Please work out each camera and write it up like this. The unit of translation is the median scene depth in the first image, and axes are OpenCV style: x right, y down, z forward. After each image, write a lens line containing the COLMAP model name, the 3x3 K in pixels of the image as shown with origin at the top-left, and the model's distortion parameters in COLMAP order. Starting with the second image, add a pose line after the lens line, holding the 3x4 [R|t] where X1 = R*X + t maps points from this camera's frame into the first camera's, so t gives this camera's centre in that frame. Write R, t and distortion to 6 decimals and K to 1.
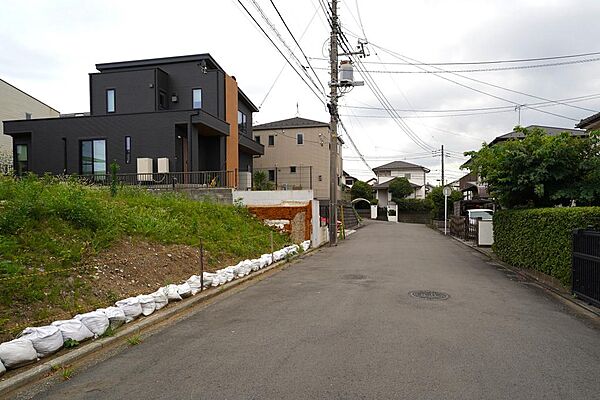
lens RADIAL K [[355.6, 0, 330.3], [0, 355.6, 222.2], [0, 0, 1]] dist [0.000395, 0.000988]
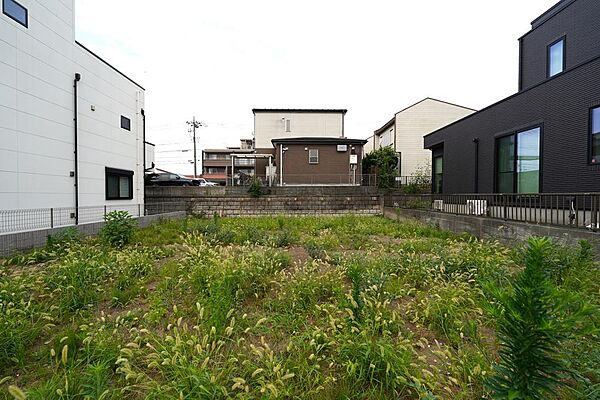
lens RADIAL K [[242.9, 0, 300.0], [0, 242.9, 200.0], [0, 0, 1]] dist [-0.004162, -0.000215]
pose [[0.202799, 0.021560, -0.978983, -0.329739], [-0.026162, 0.999520, 0.016593, -0.111182], [0.978871, 0.022247, 0.203266, 0.548529]]
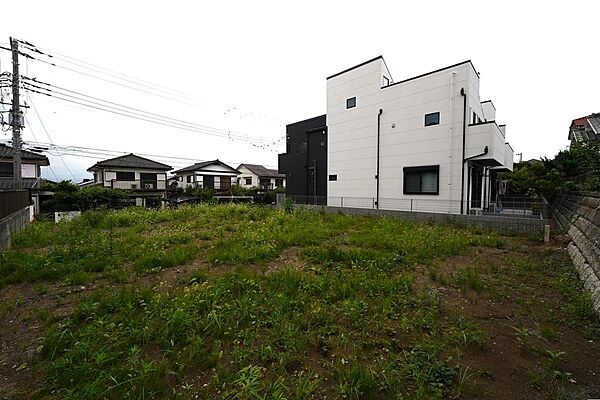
lens RADIAL K [[241.8, 0, 298.5], [0, 241.8, 198.5], [0, 0, 1]] dist [0.001417, 0.000198]
pose [[-0.829559, -0.016406, 0.558179, -1.127077], [0.017137, 0.998350, 0.054812, -0.120946], [-0.558157, 0.055035, -0.827908, 0.973313]]
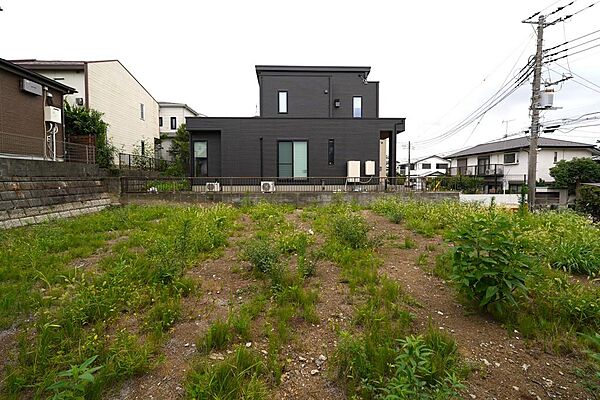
lens RADIAL K [[256.4, 0, 296.9], [0, 256.4, 191.8], [0, 0, 1]] dist [0.000165, -0.000046]
pose [[0.974345, -0.009397, 0.224865, -0.828084], [0.004169, 0.999710, 0.023715, -0.100219], [-0.225023, -0.022170, 0.974101, 0.259708]]
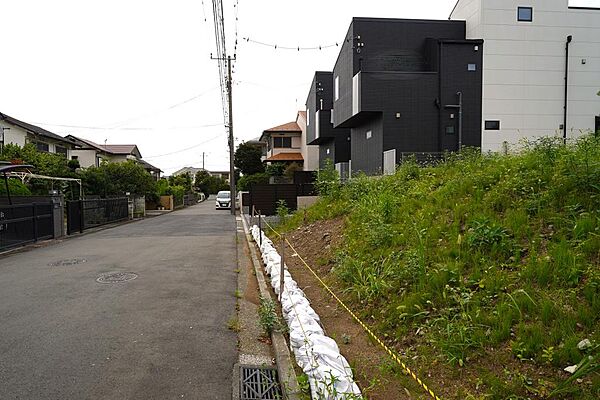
lens RADIAL K [[349.5, 0, 265.9], [0, 349.5, 201.8], [0, 0, 1]] dist [-0.001148, -0.000011]
pose [[-0.962509, 0.023139, -0.270261, -0.016783], [0.007230, 0.998189, 0.059715, -0.022718], [0.271154, 0.055522, -0.960933, 0.799782]]
